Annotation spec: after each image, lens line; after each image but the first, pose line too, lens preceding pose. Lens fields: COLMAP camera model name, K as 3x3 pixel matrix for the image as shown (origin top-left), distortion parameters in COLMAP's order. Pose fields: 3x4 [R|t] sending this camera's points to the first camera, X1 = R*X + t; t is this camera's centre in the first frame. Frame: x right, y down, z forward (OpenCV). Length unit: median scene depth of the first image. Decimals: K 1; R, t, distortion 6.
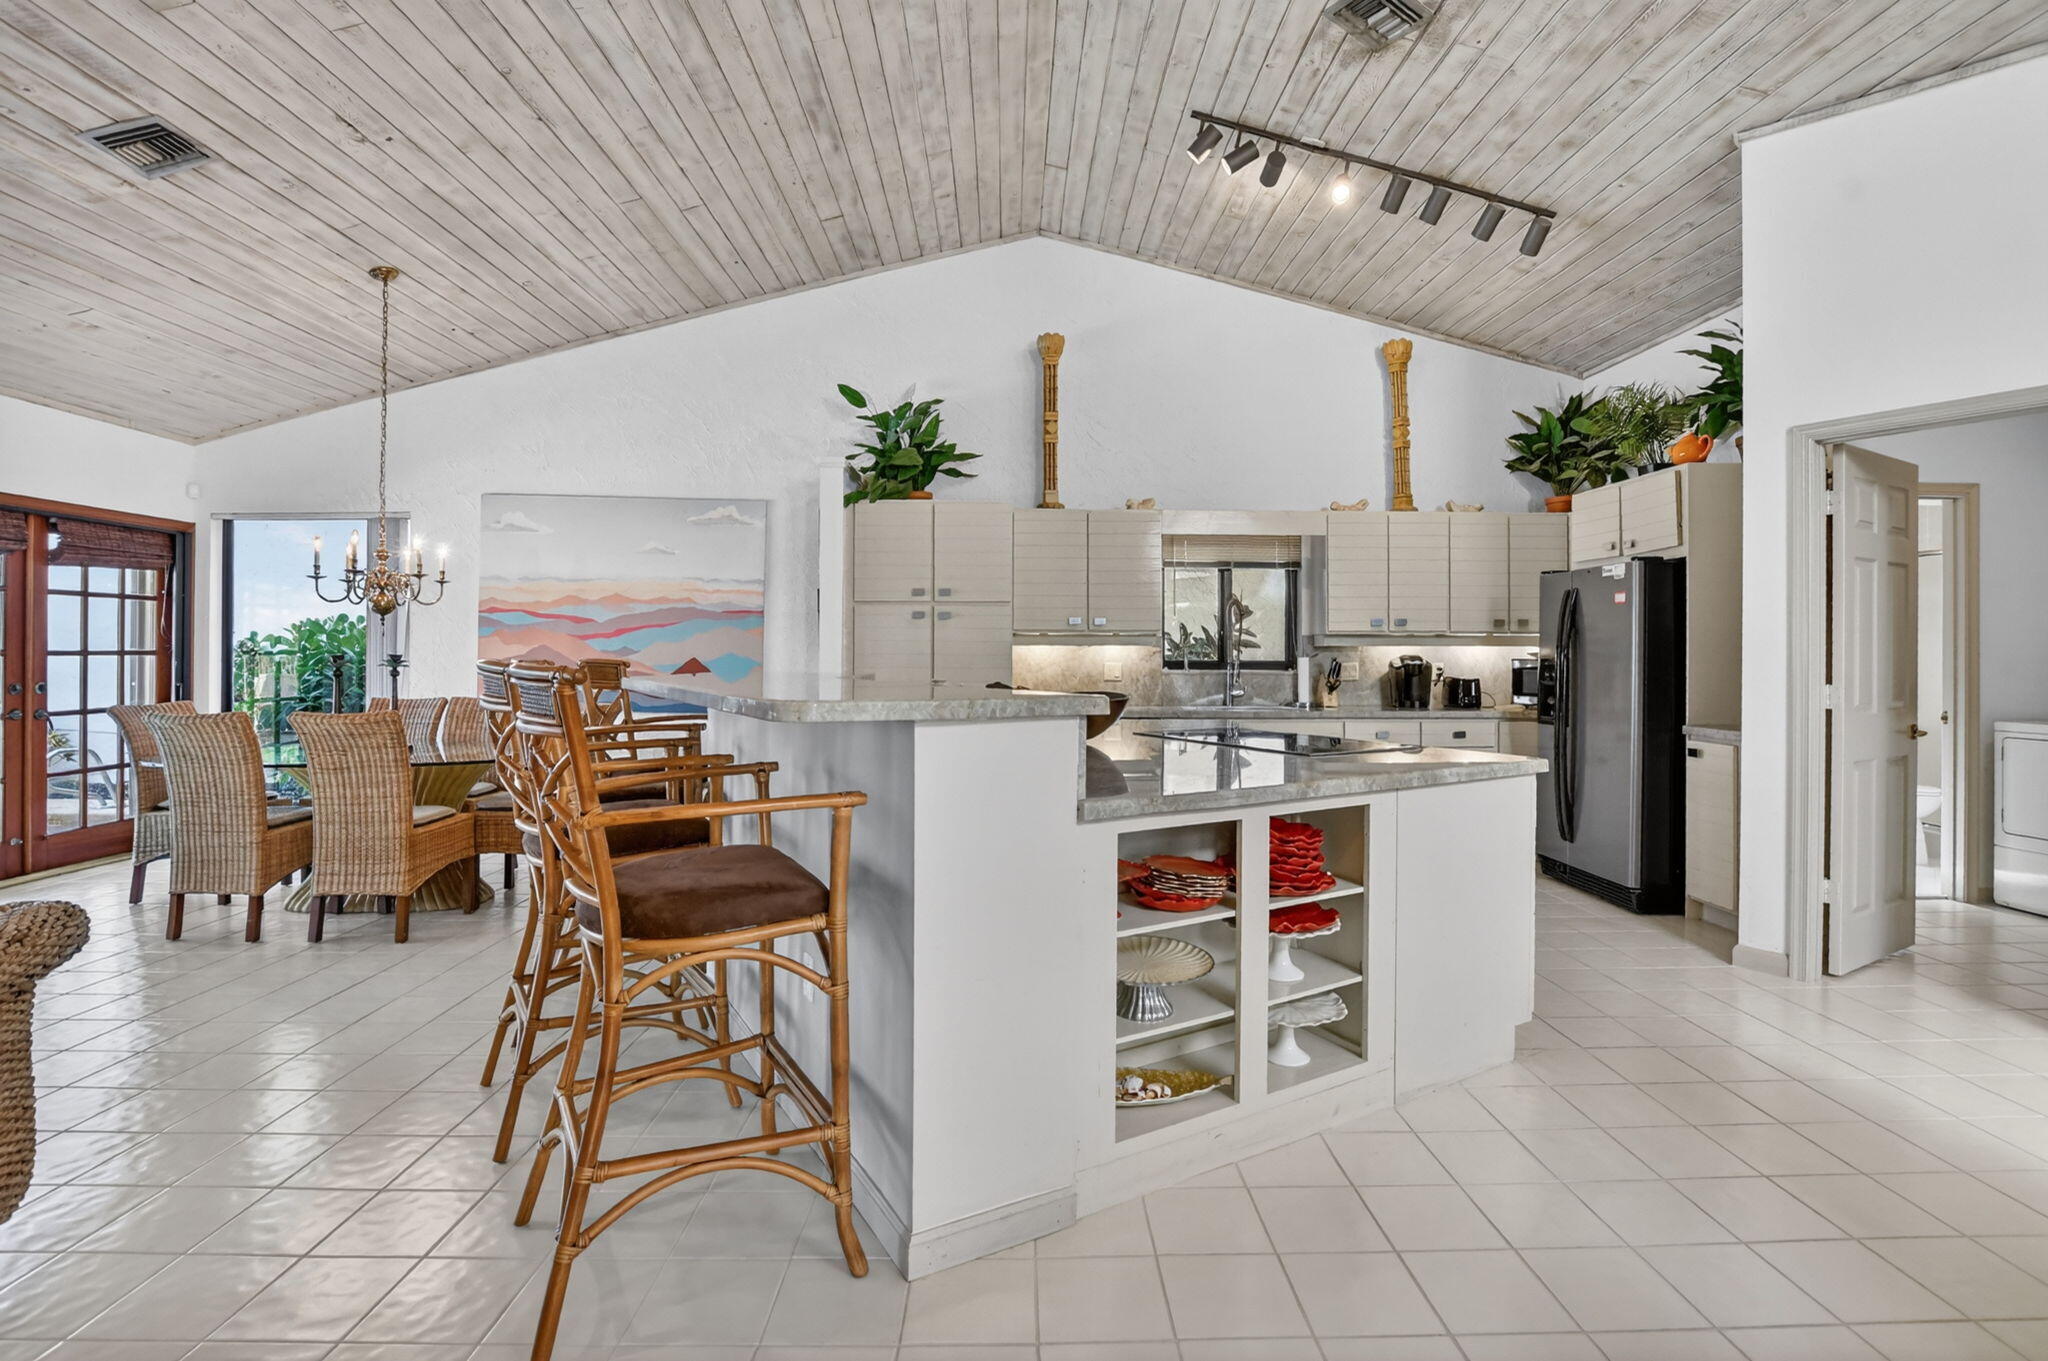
lens RADIAL K [[953.9, 0, 1034.9], [0, 953.9, 647.7], [0, 0, 1]] dist [-0.013687, -0.000378]
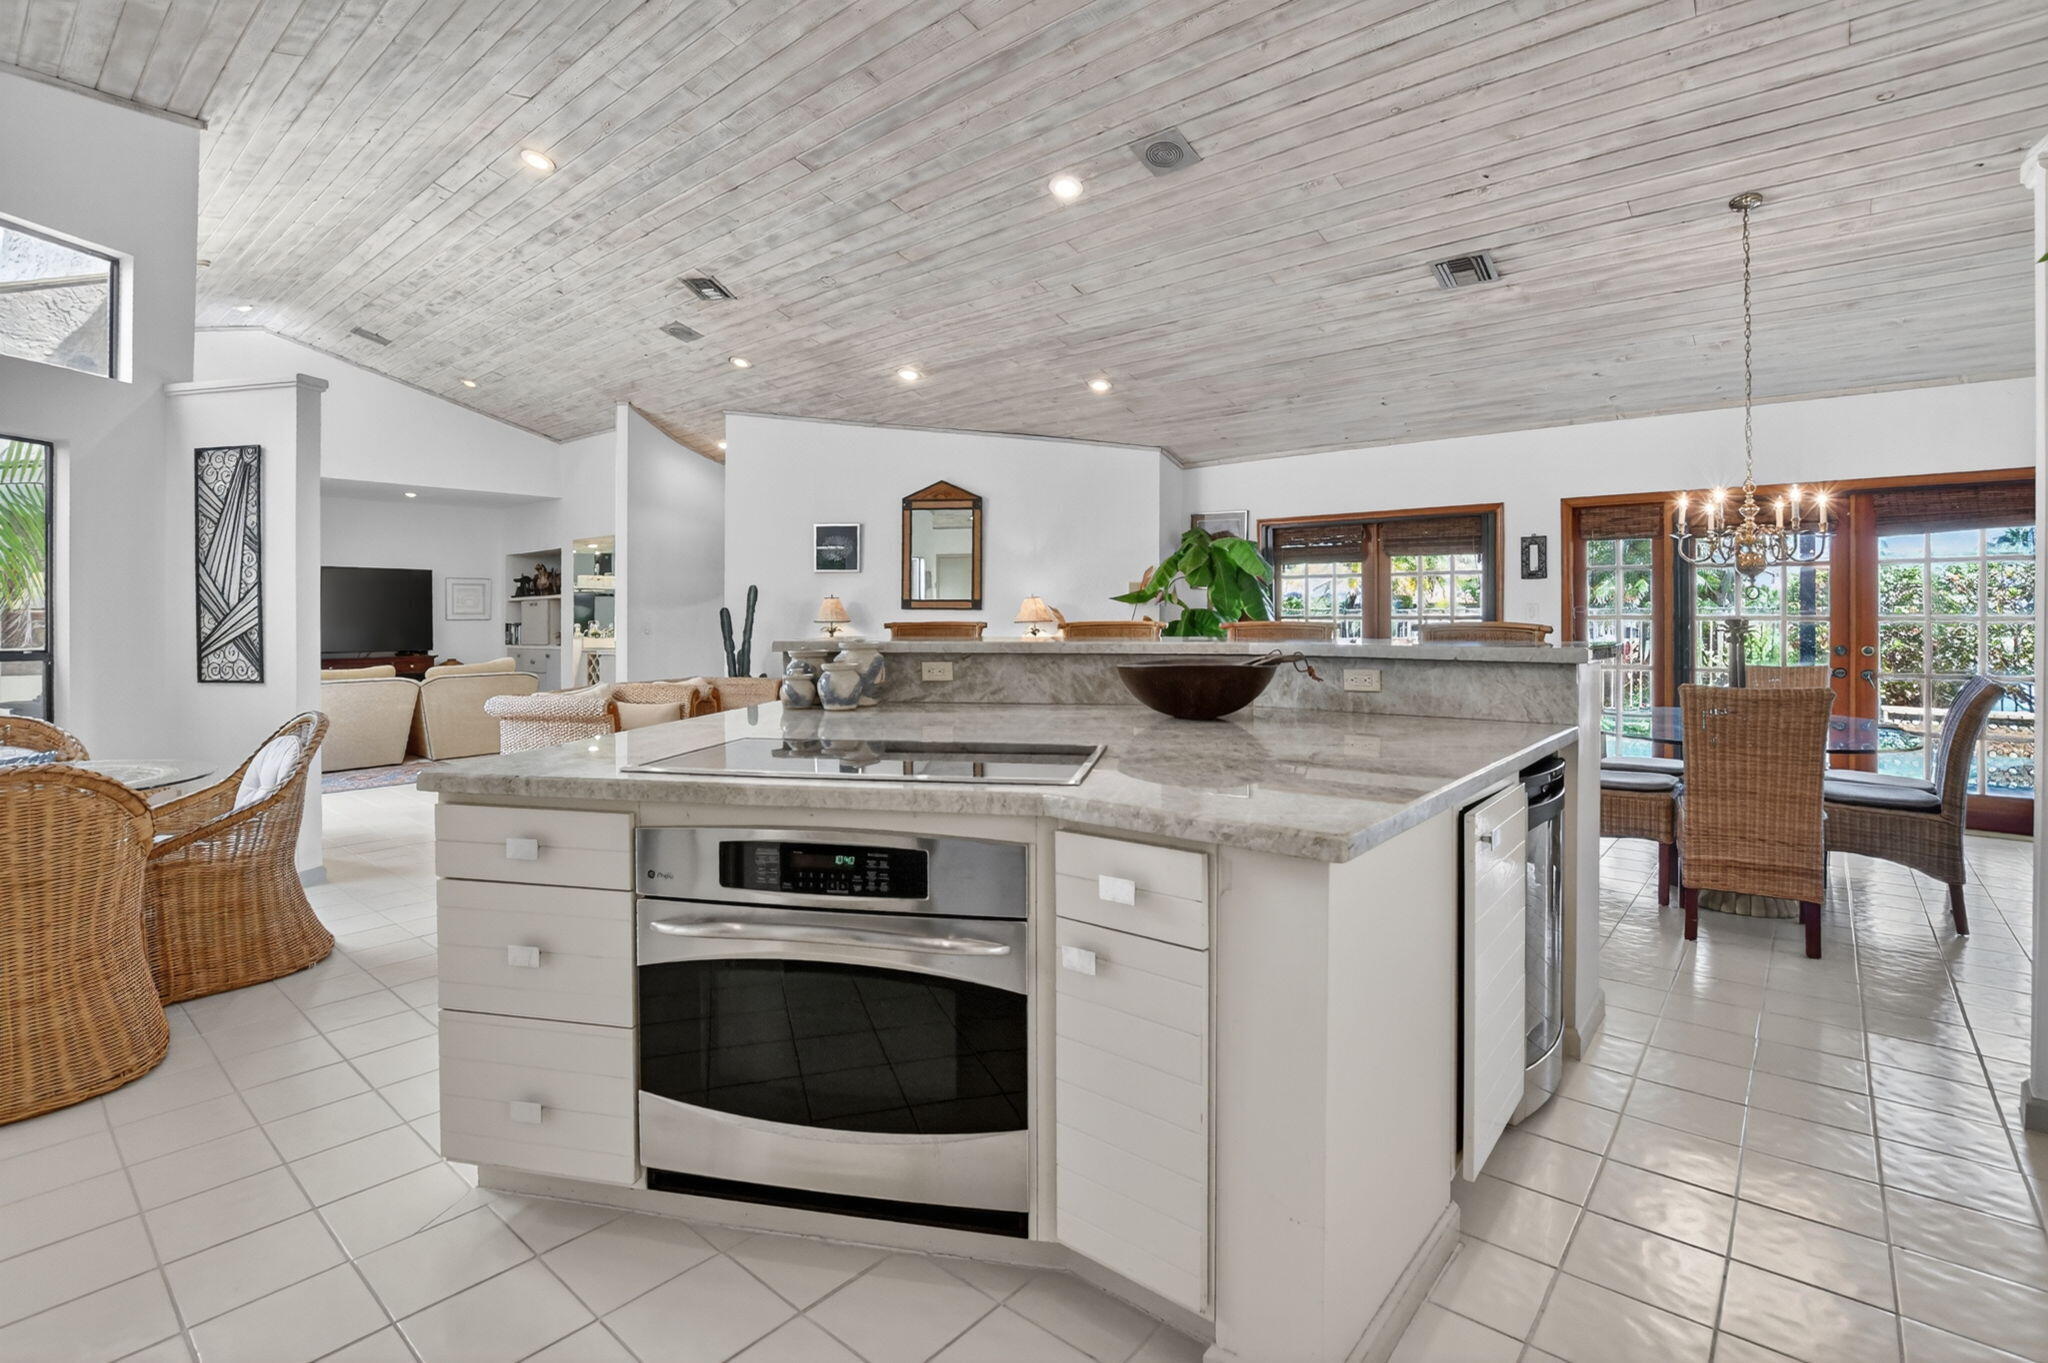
lens RADIAL K [[953.9, 0, 1015.6], [0, 953.9, 629.7], [0, 0, 1]] dist [-0.013687, -0.000378]
pose [[-0.671115, 0.006658, -0.741323, 0.371718], [-0.001906, 0.999941, 0.010705, 0.009847], [0.741351, 0.008597, -0.671063, 0.855185]]
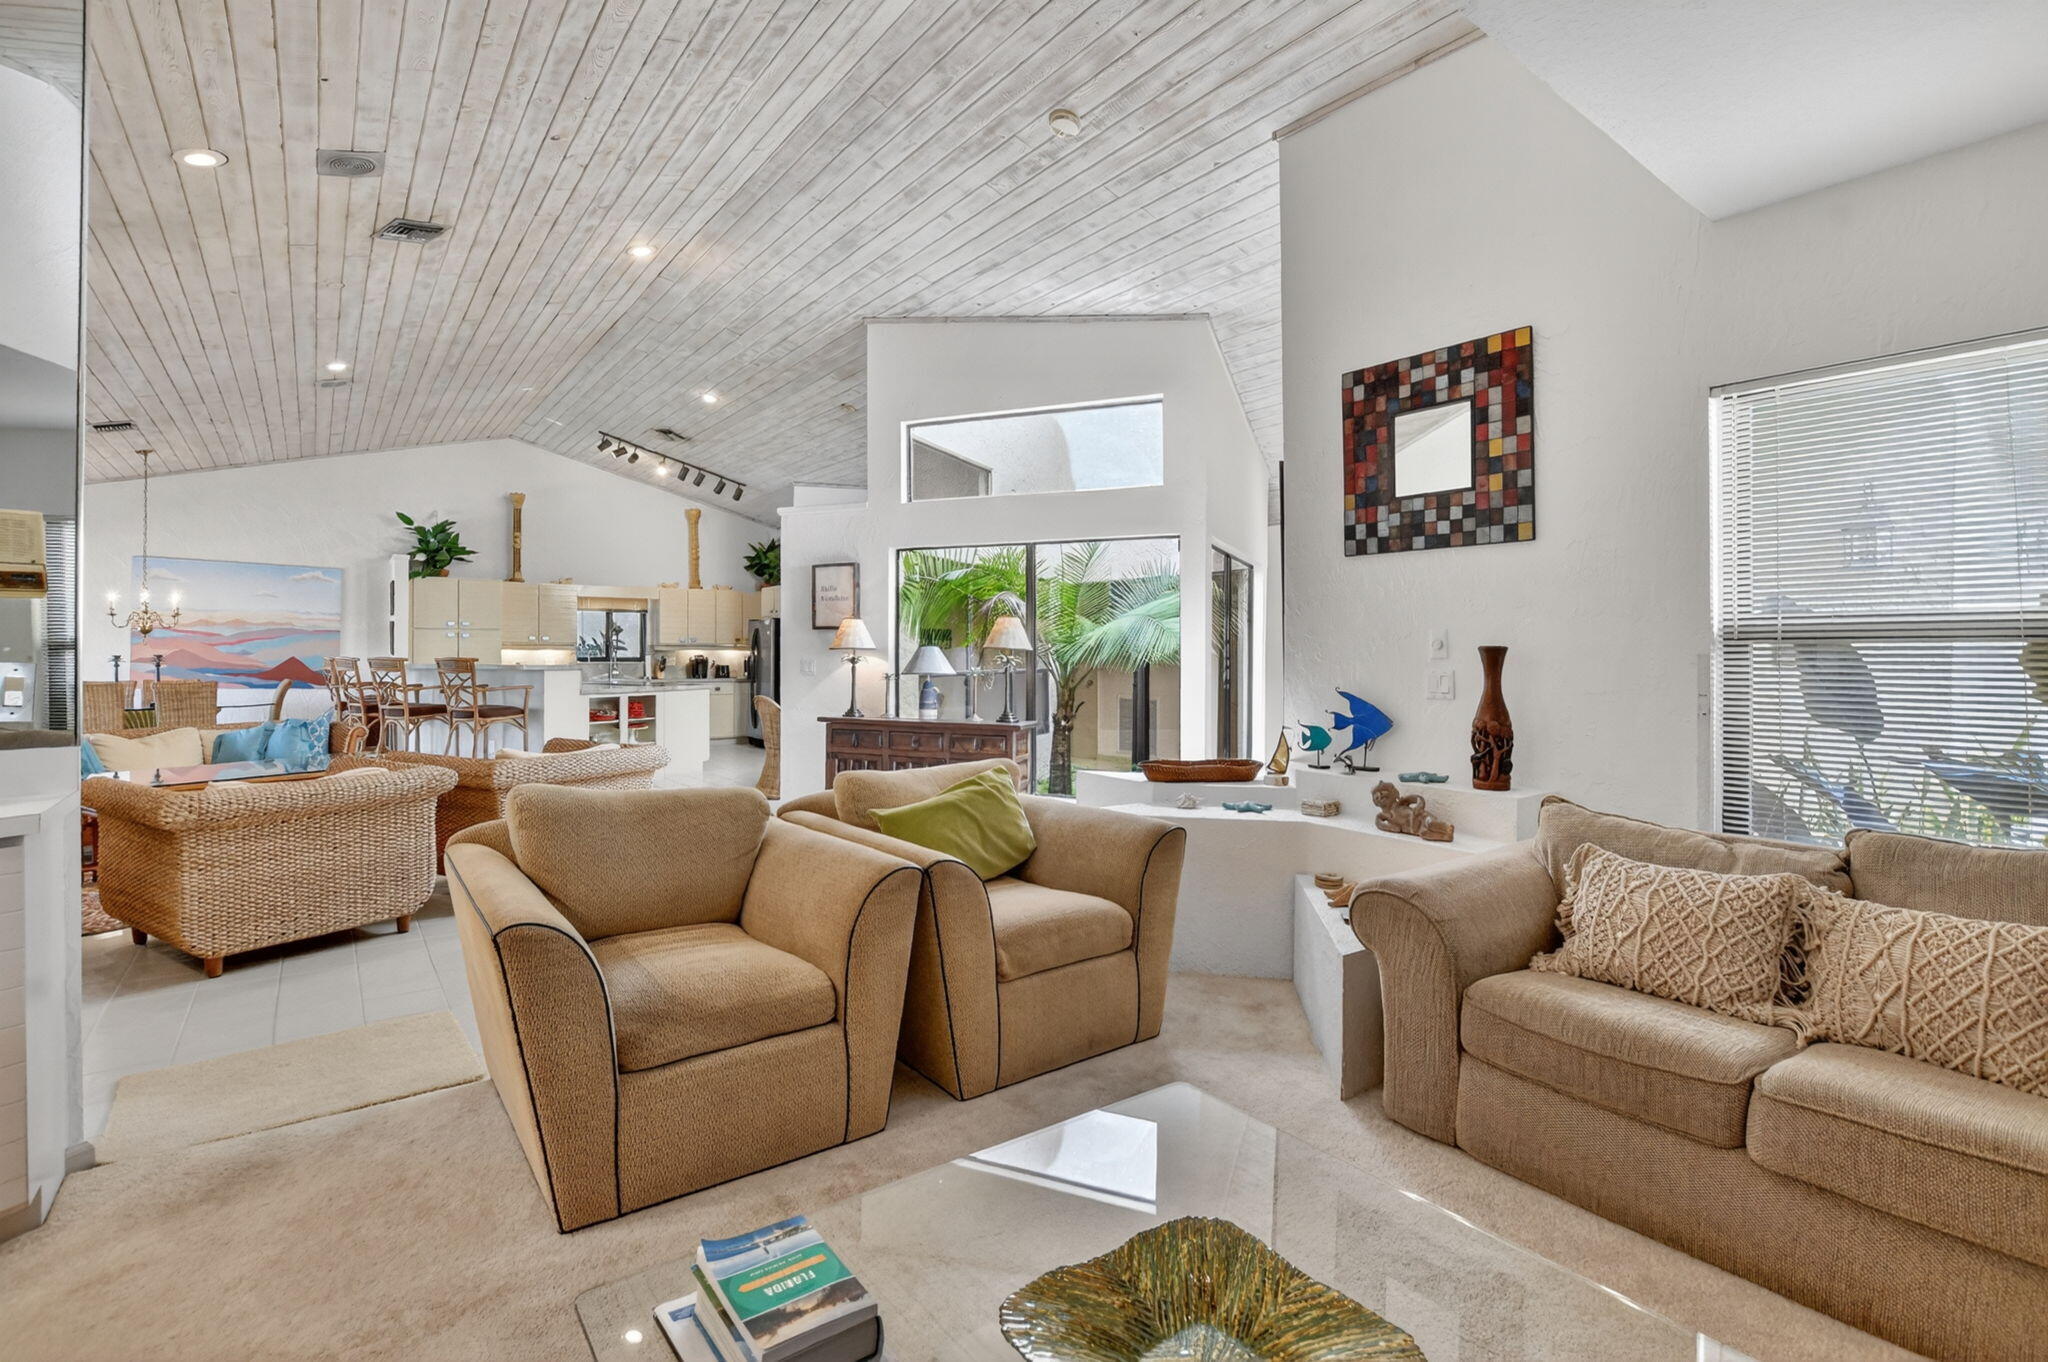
lens RADIAL K [[953.9, 0, 990.3], [0, 953.9, 640.3], [0, 0, 1]] dist [-0.013687, -0.000378]
pose [[0.829093, 0.005154, 0.559088, -0.272469], [-0.005237, 0.999985, -0.001453, -0.024505], [-0.559087, -0.001723, 0.829107, -1.184594]]
